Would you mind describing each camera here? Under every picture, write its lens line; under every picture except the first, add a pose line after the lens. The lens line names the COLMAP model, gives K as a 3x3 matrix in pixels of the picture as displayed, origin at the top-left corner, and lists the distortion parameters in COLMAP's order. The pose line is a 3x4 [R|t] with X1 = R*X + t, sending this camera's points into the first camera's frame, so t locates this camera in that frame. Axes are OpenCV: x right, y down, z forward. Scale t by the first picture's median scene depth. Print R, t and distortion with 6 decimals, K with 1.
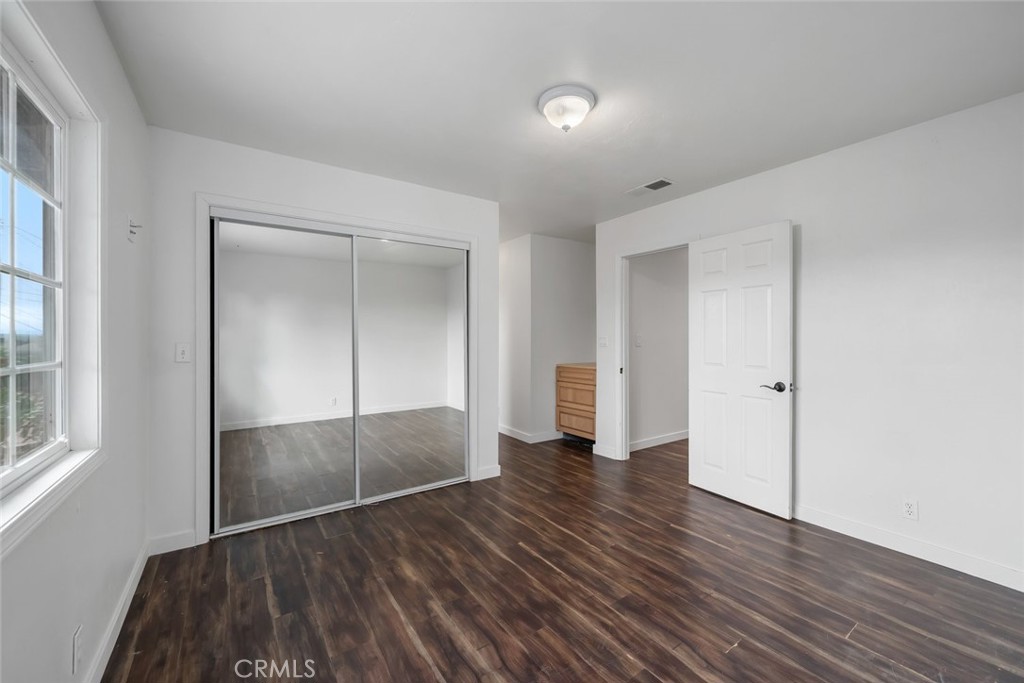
lens RADIAL K [[408.2, 0, 509.9], [0, 408.2, 336.5], [0, 0, 1]] dist [-0.001405, 0.000050]
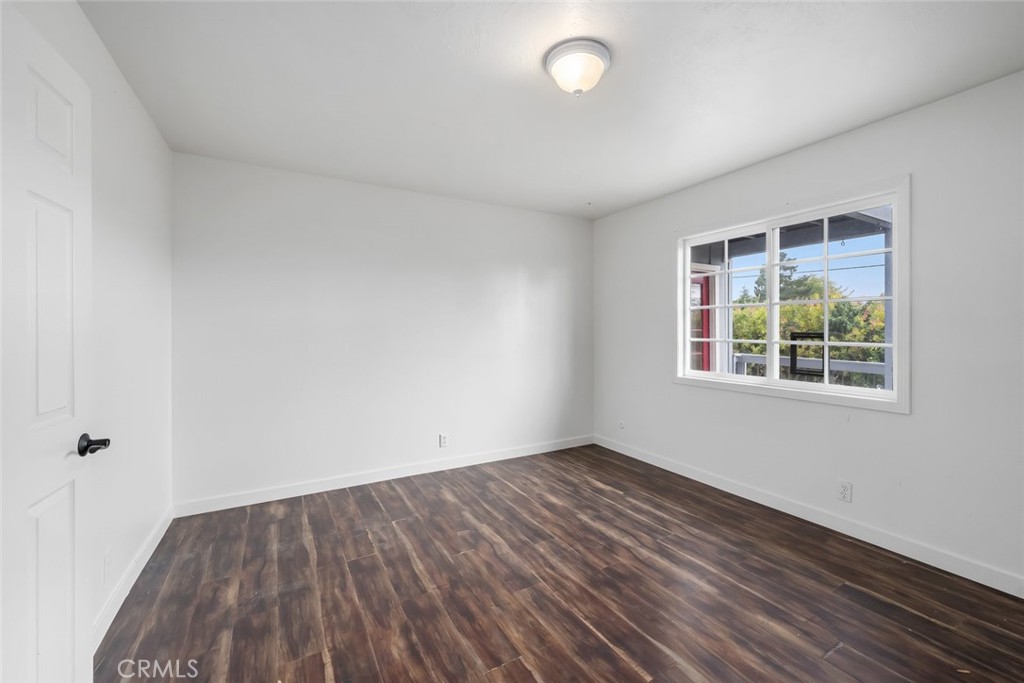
lens RADIAL K [[408.2, 0, 512.7], [0, 408.2, 334.0], [0, 0, 1]] dist [-0.001405, 0.000050]
pose [[-0.994738, 0.000236, 0.102454, 0.203058], [0.001534, 0.999920, 0.012592, -0.007587], [-0.102443, 0.012683, -0.994658, 2.007196]]
